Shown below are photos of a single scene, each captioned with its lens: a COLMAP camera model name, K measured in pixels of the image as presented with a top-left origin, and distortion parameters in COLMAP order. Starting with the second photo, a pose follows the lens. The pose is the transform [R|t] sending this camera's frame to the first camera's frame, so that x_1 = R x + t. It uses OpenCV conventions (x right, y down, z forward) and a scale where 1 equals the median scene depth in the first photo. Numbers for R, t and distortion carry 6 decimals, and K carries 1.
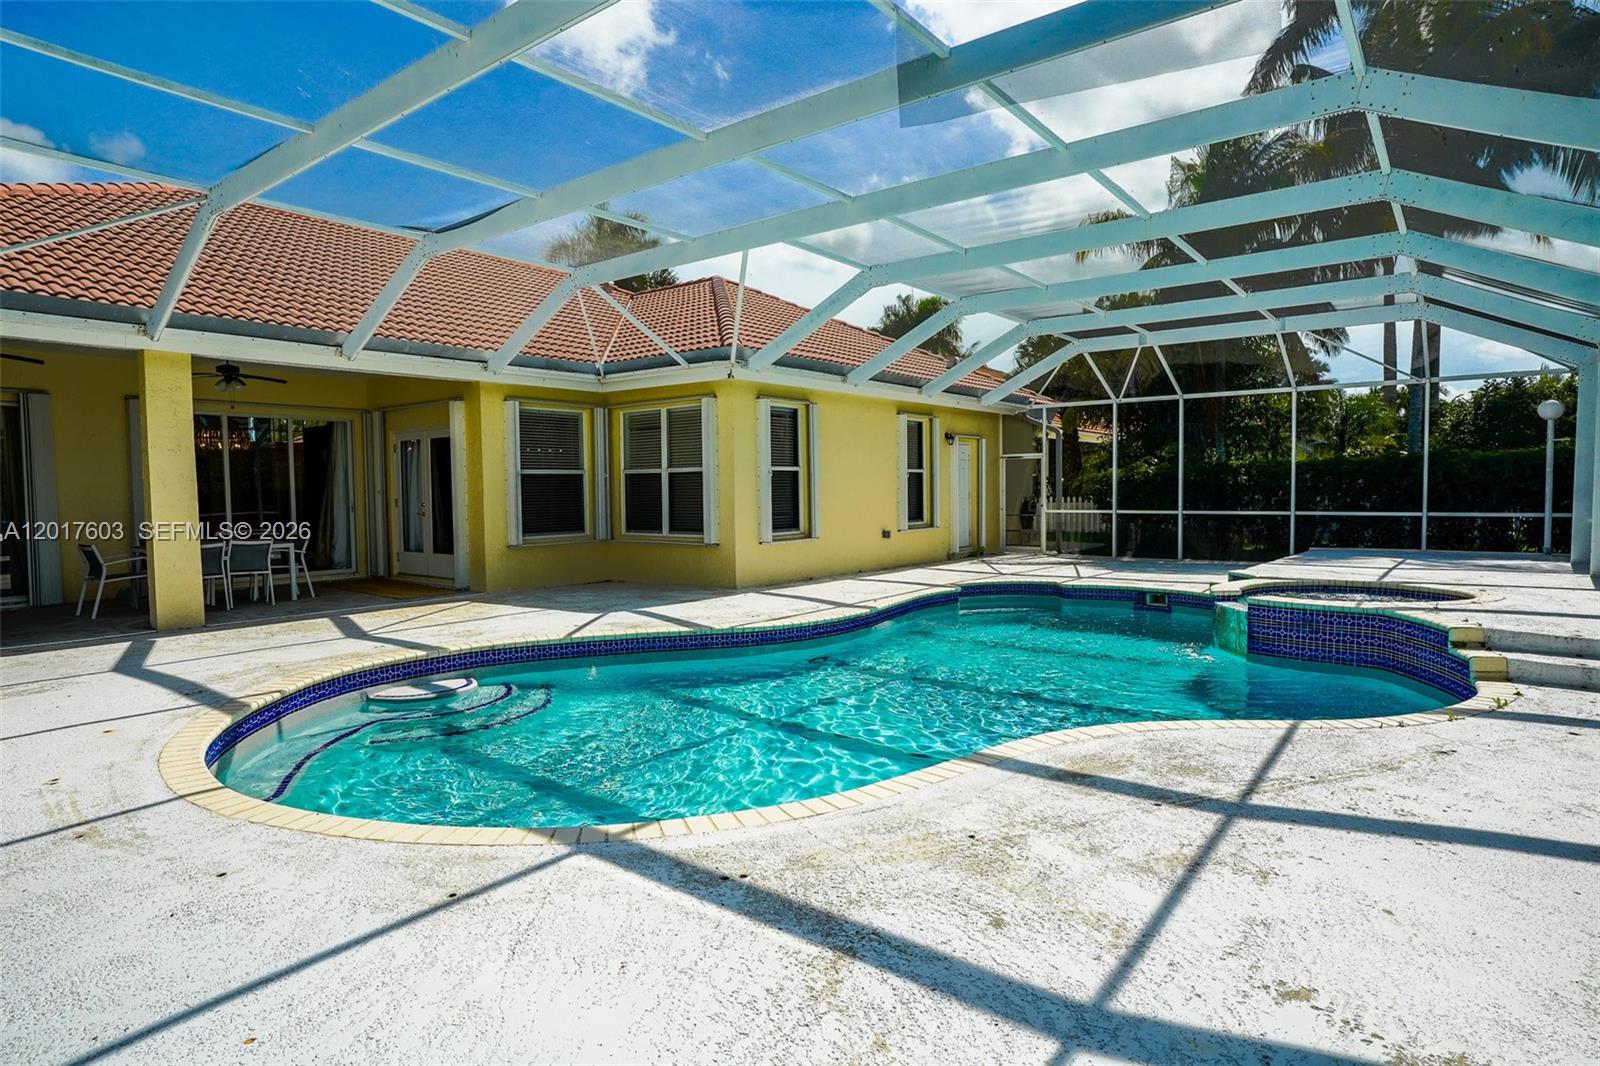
lens RADIAL K [[884.3, 0, 870.0], [0, 884.3, 569.4], [0, 0, 1]] dist [-0.040564, 0.026580]
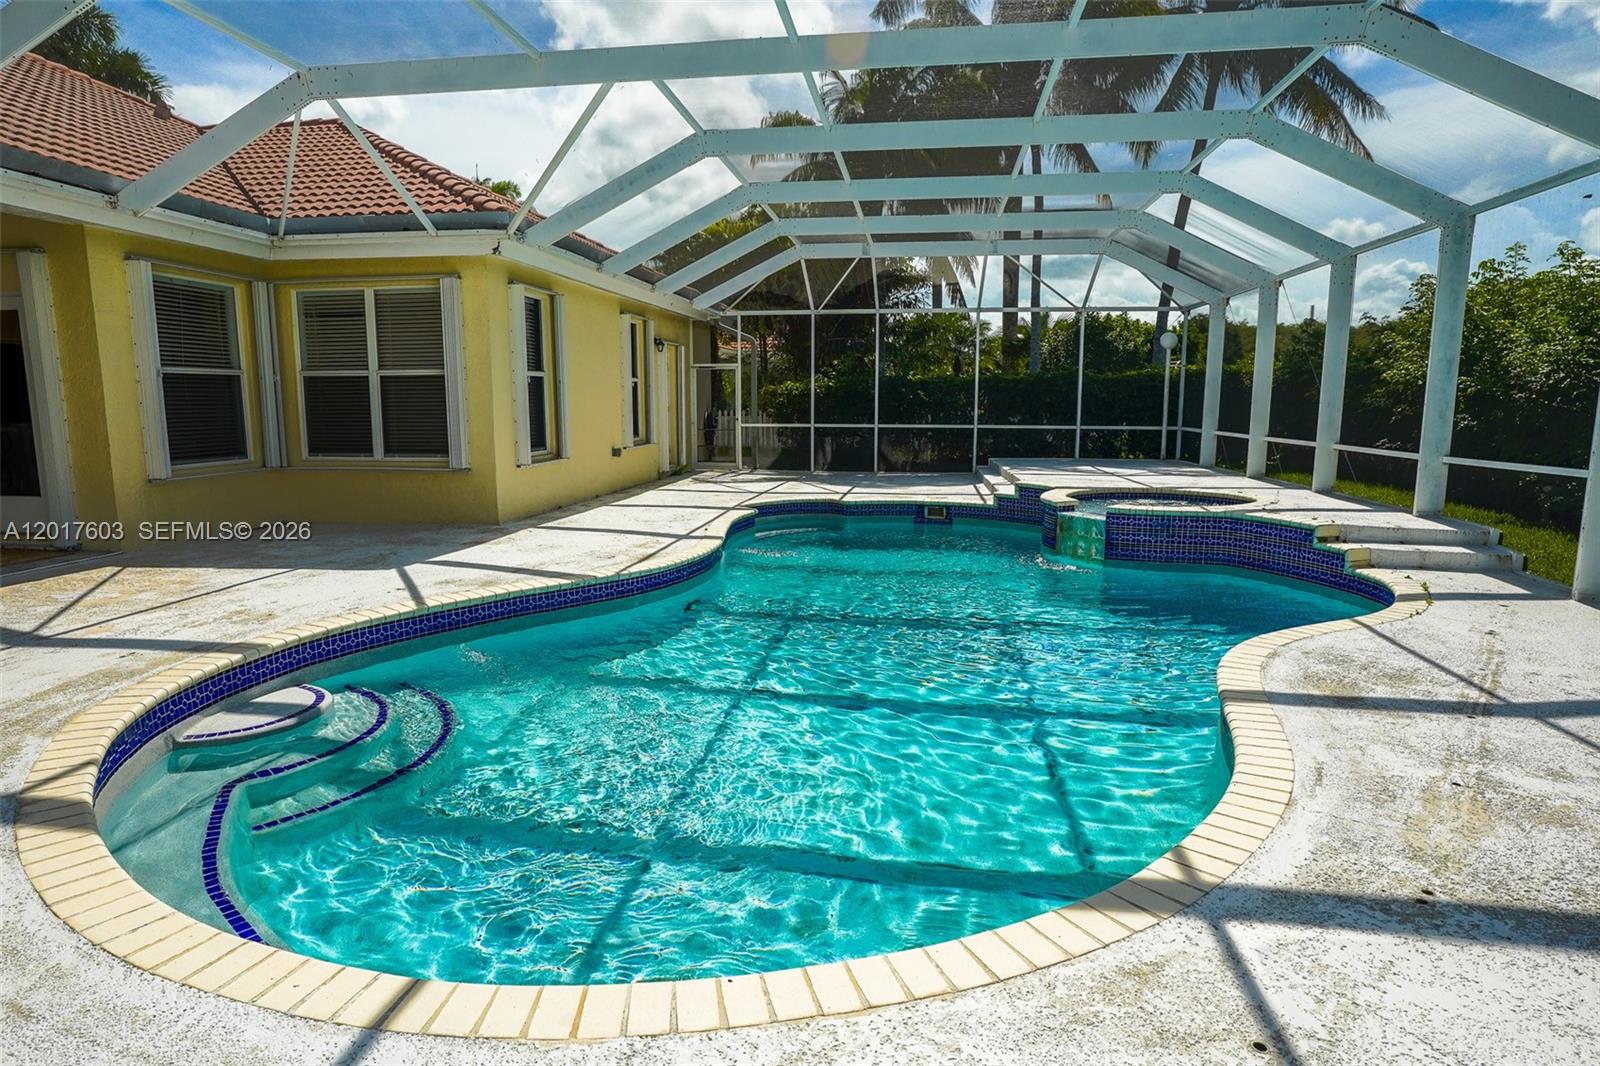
lens RADIAL K [[884.3, 0, 797.5], [0, 884.3, 530.9], [0, 0, 1]] dist [-0.040564, 0.026580]
pose [[0.880297, -0.057946, 0.470871, -0.288860], [0.032964, 0.997585, 0.061137, -0.011841], [-0.473276, -0.038297, 0.880081, 0.173871]]
